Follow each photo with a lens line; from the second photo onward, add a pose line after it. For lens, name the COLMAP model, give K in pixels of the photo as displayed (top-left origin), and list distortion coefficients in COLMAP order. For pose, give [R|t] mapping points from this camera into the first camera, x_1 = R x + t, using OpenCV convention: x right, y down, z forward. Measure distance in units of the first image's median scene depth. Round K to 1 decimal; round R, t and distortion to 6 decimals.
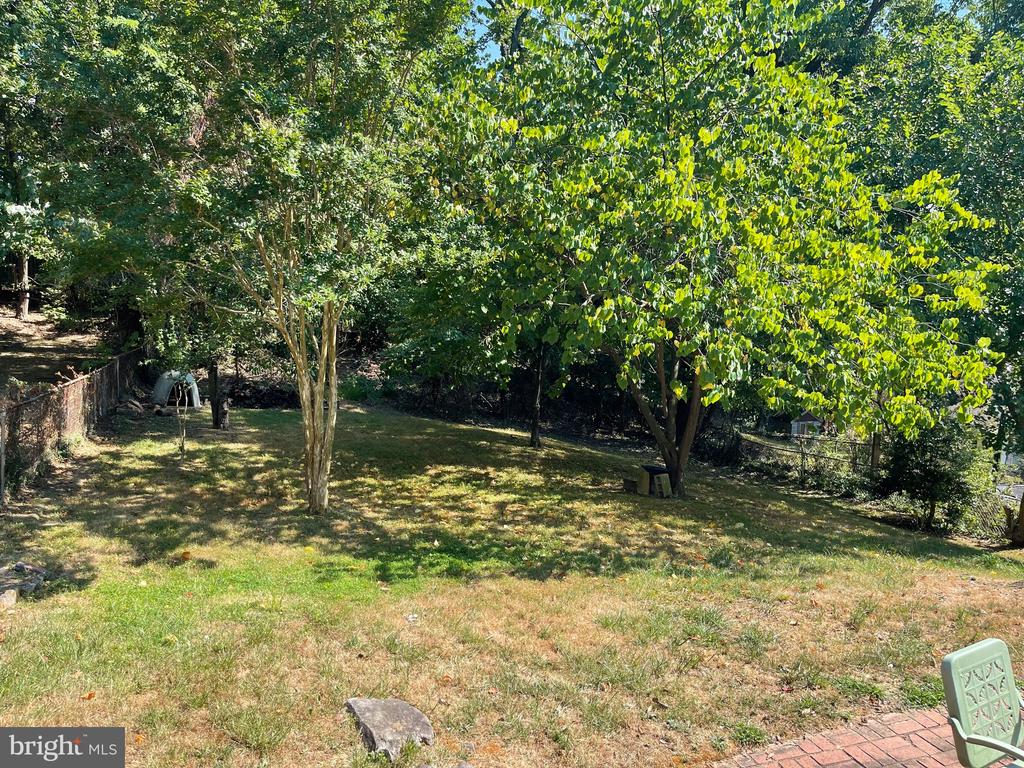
lens RADIAL K [[751.8, 0, 510.3], [0, 751.8, 385.0], [0, 0, 1]] dist [0.036360, -0.035909]
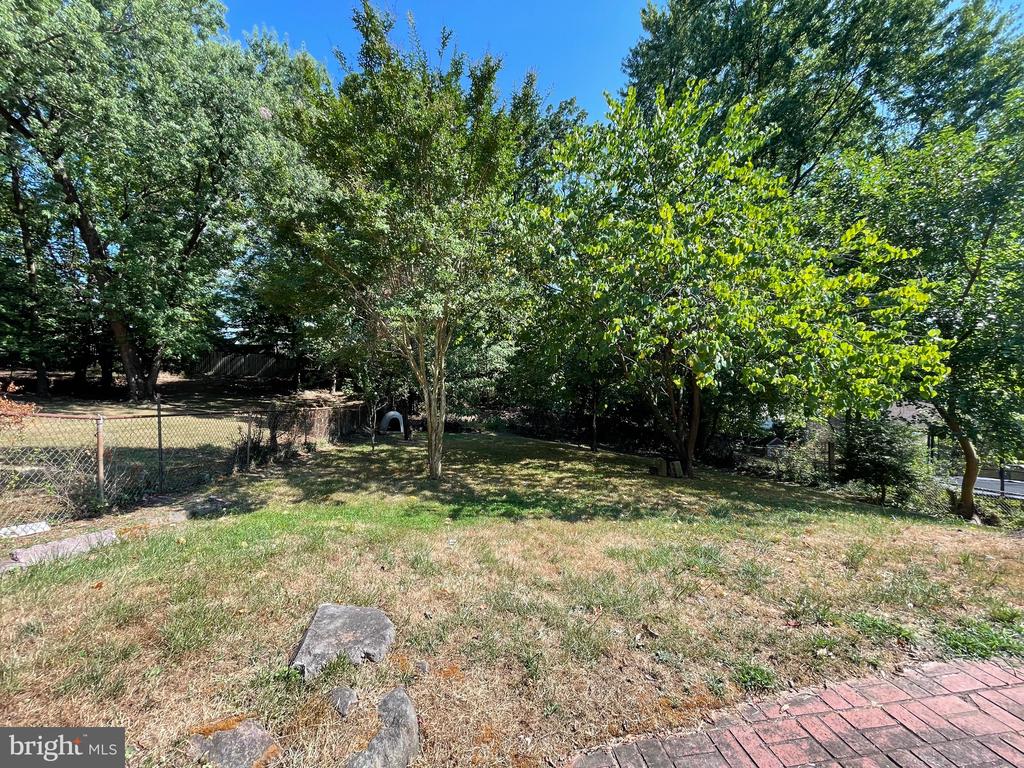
lens RADIAL K [[408.6, 0, 509.8], [0, 408.6, 382.2], [0, 0, 1]] dist [-0.005584, 0.002199]
pose [[0.980112, -0.041336, -0.194091, 0.078600], [0.017391, 0.992194, -0.123489, 0.096753], [0.197680, 0.117657, 0.973180, 0.243748]]
